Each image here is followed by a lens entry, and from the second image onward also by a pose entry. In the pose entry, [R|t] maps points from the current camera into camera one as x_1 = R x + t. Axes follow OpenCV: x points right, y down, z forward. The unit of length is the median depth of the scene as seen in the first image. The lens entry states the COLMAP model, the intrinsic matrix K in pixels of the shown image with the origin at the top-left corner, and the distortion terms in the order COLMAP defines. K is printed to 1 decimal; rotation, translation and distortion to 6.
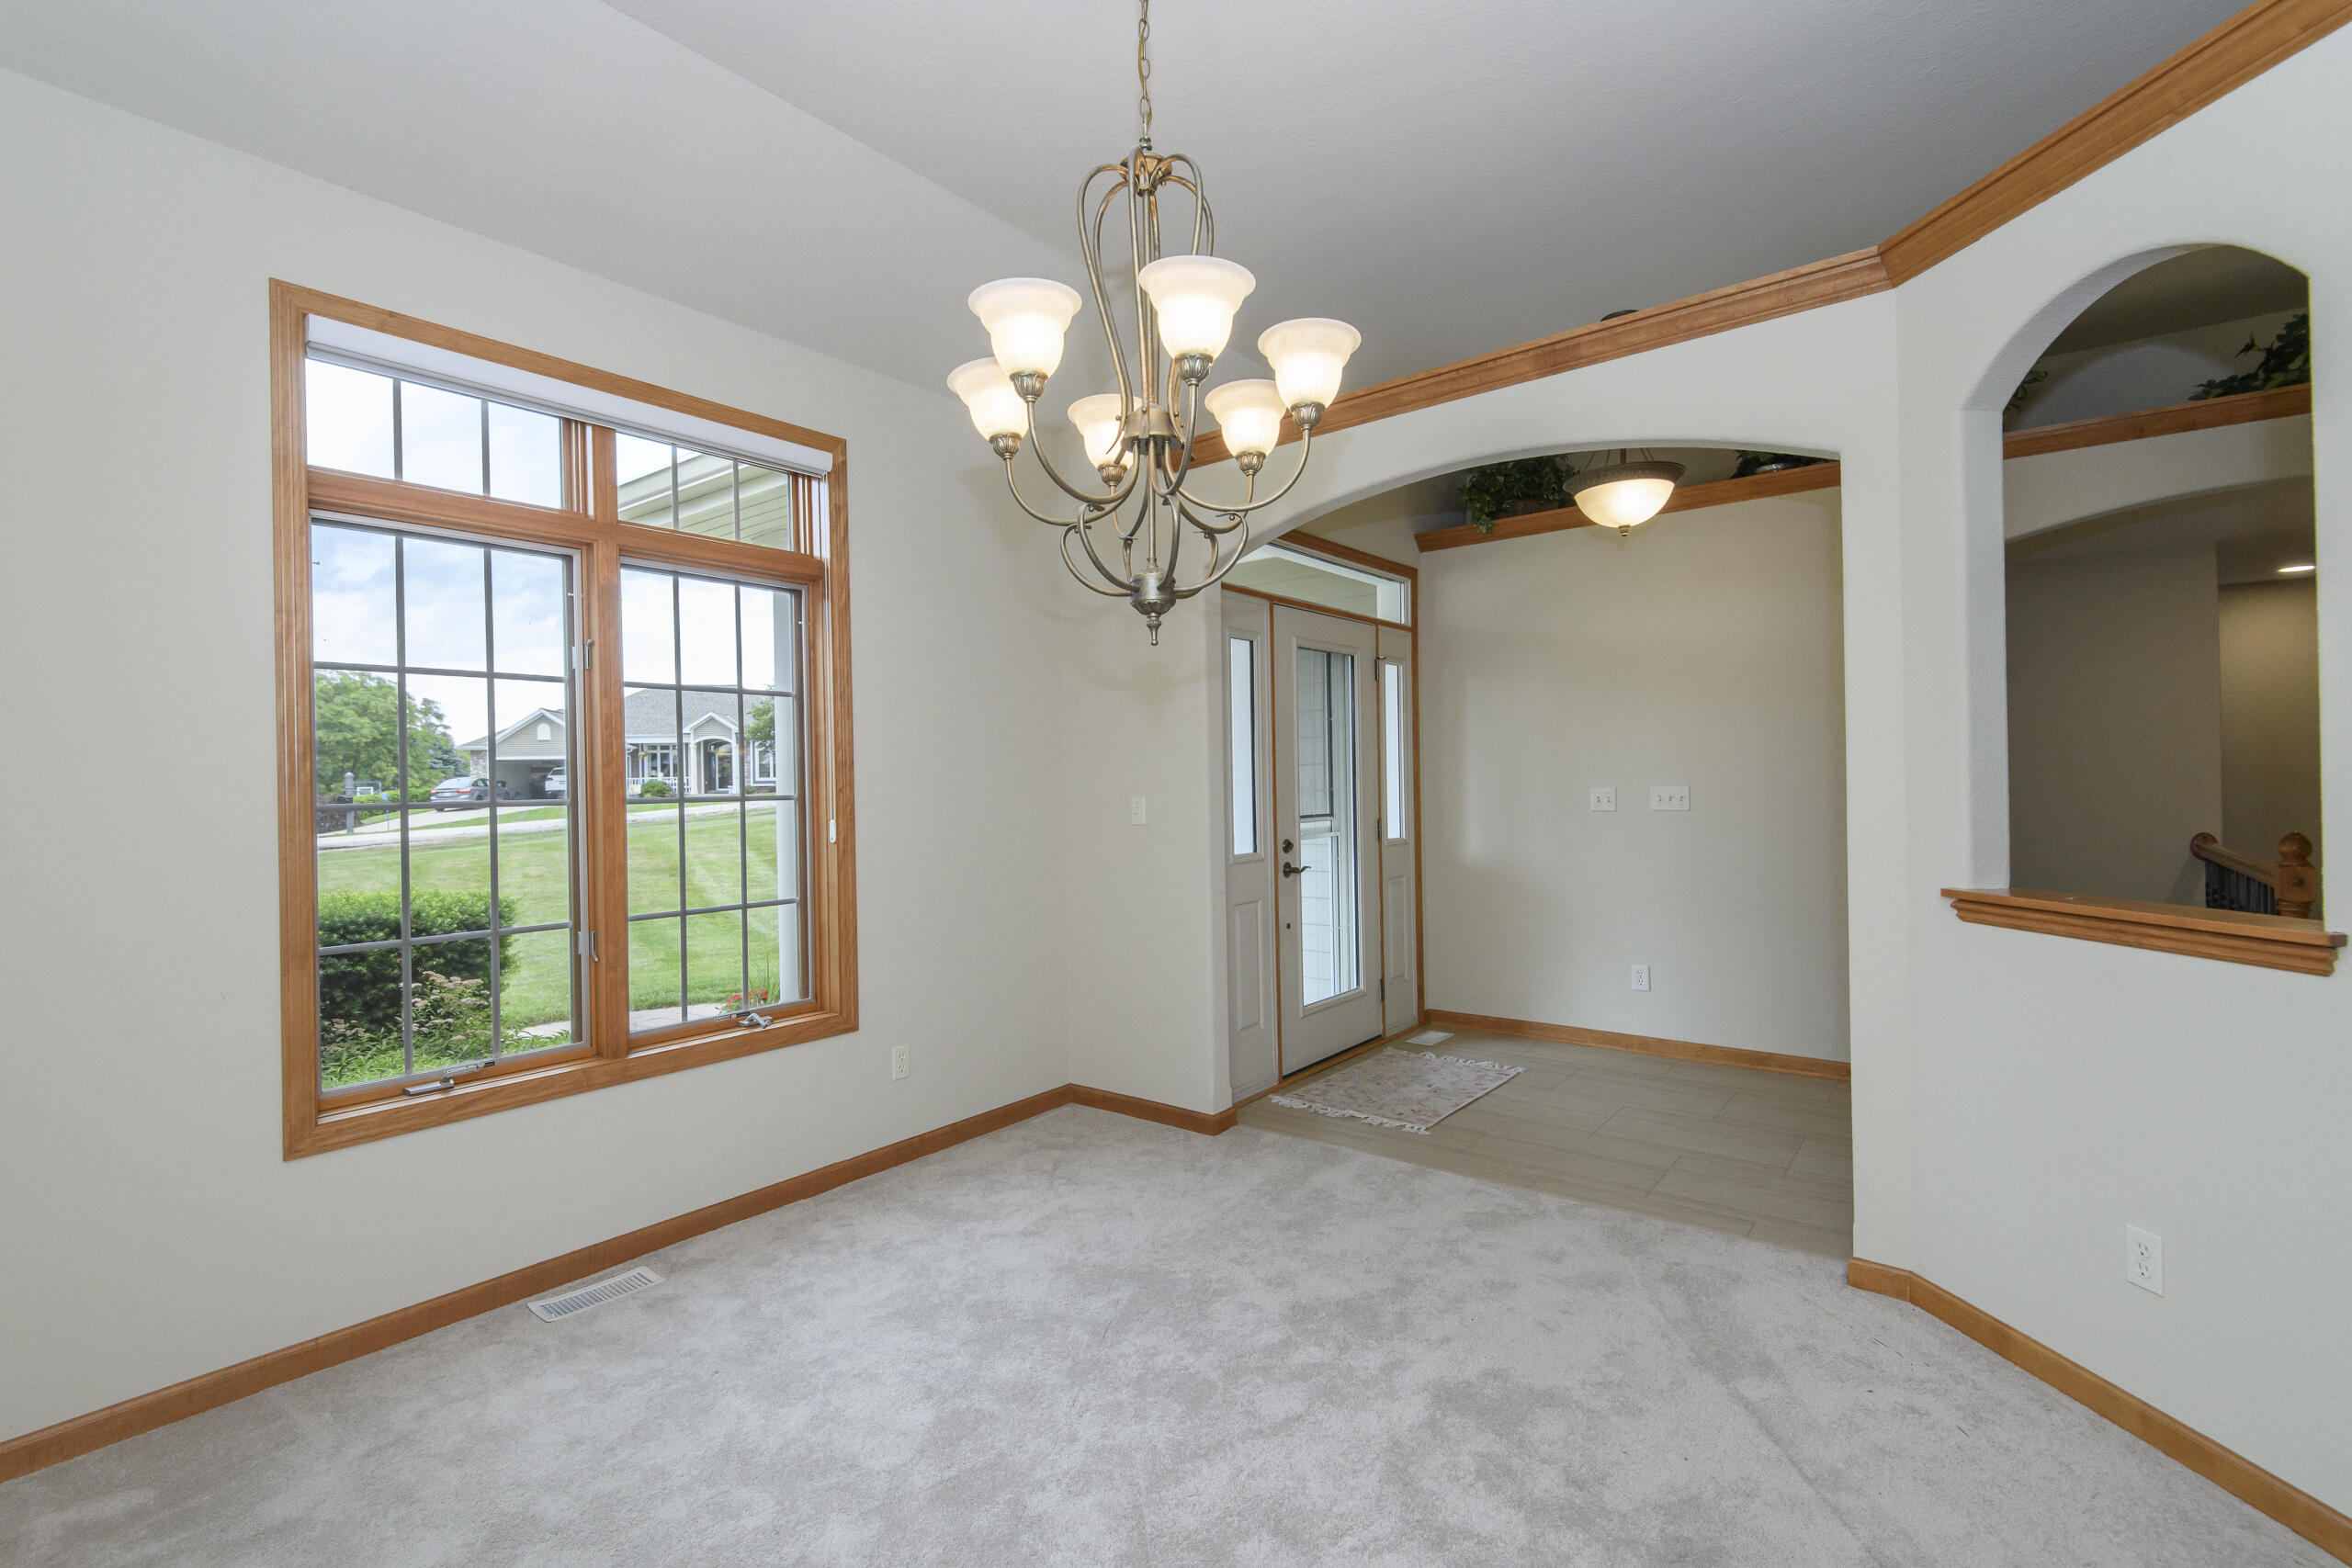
lens RADIAL K [[1060.7, 0, 1112.5], [0, 1060.7, 773.8], [0, 0, 1]] dist [0.000139, -0.000490]
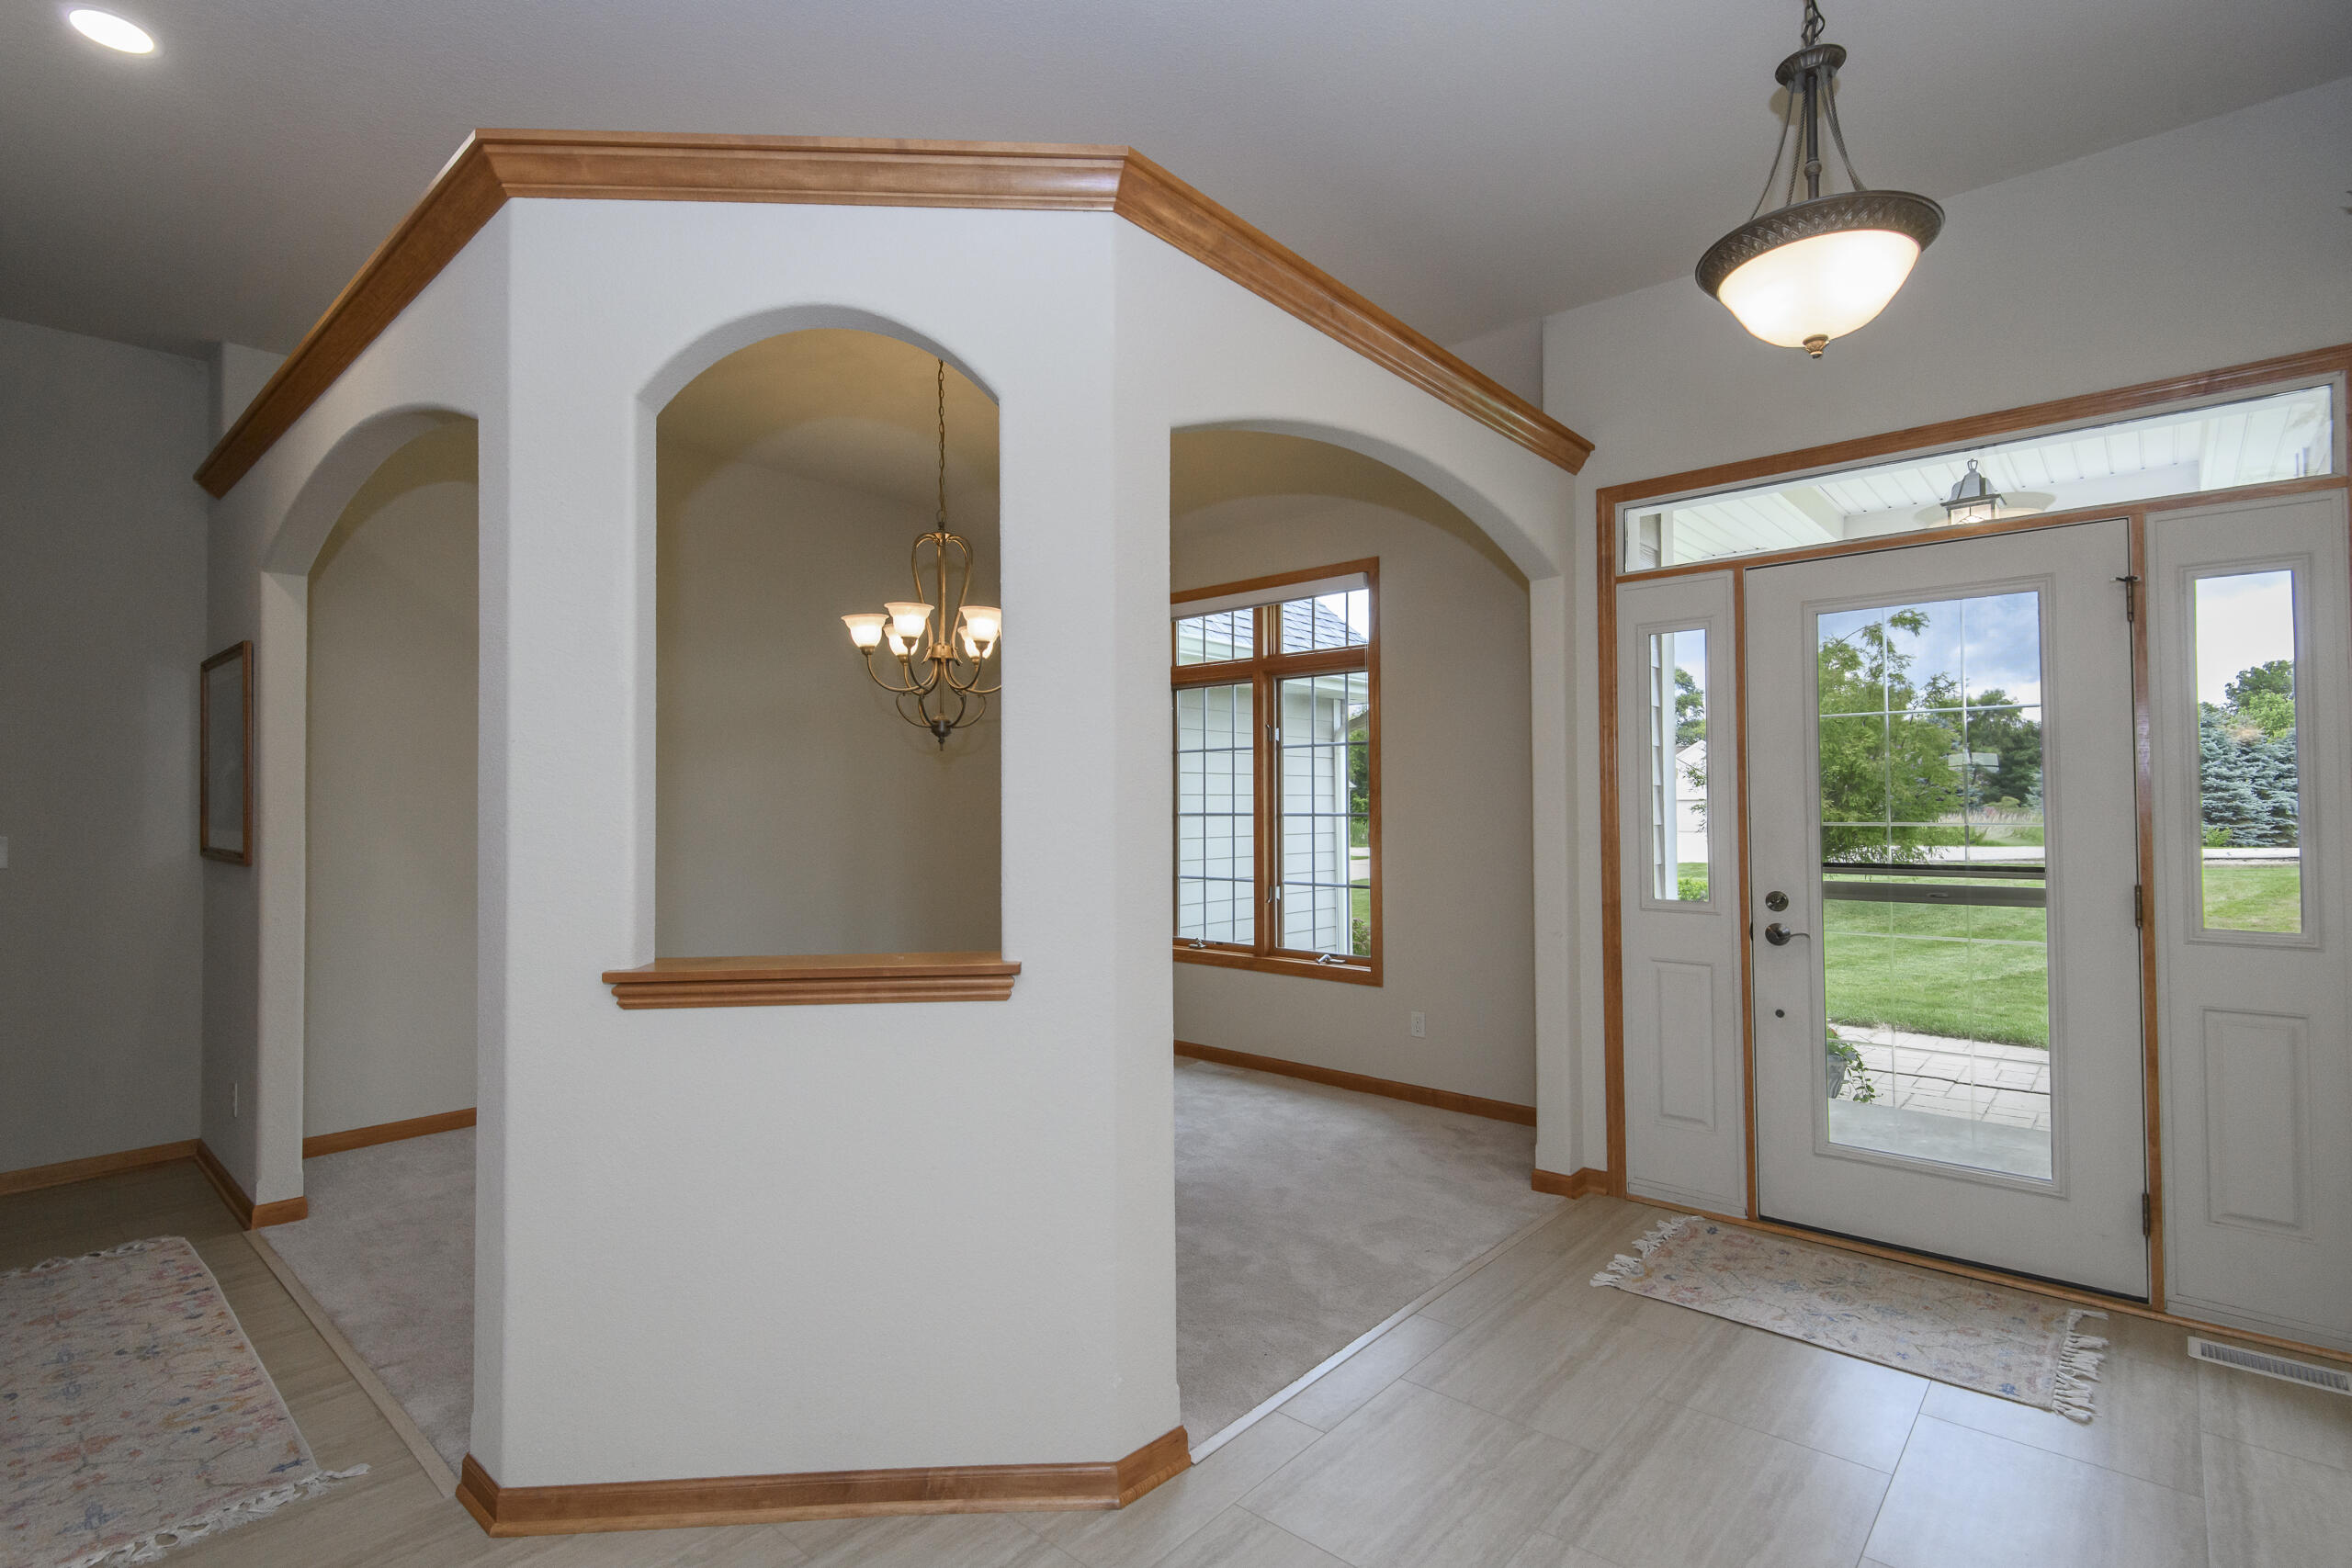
lens RADIAL K [[1060.7, 0, 1189.8], [0, 1060.7, 801.4], [0, 0, 1]] dist [0.000139, -0.000490]
pose [[-0.030914, 0.012662, -0.999442, 0.899584], [0.014360, 0.999822, 0.012223, -0.014150], [0.999419, -0.013974, -0.031091, 0.631772]]
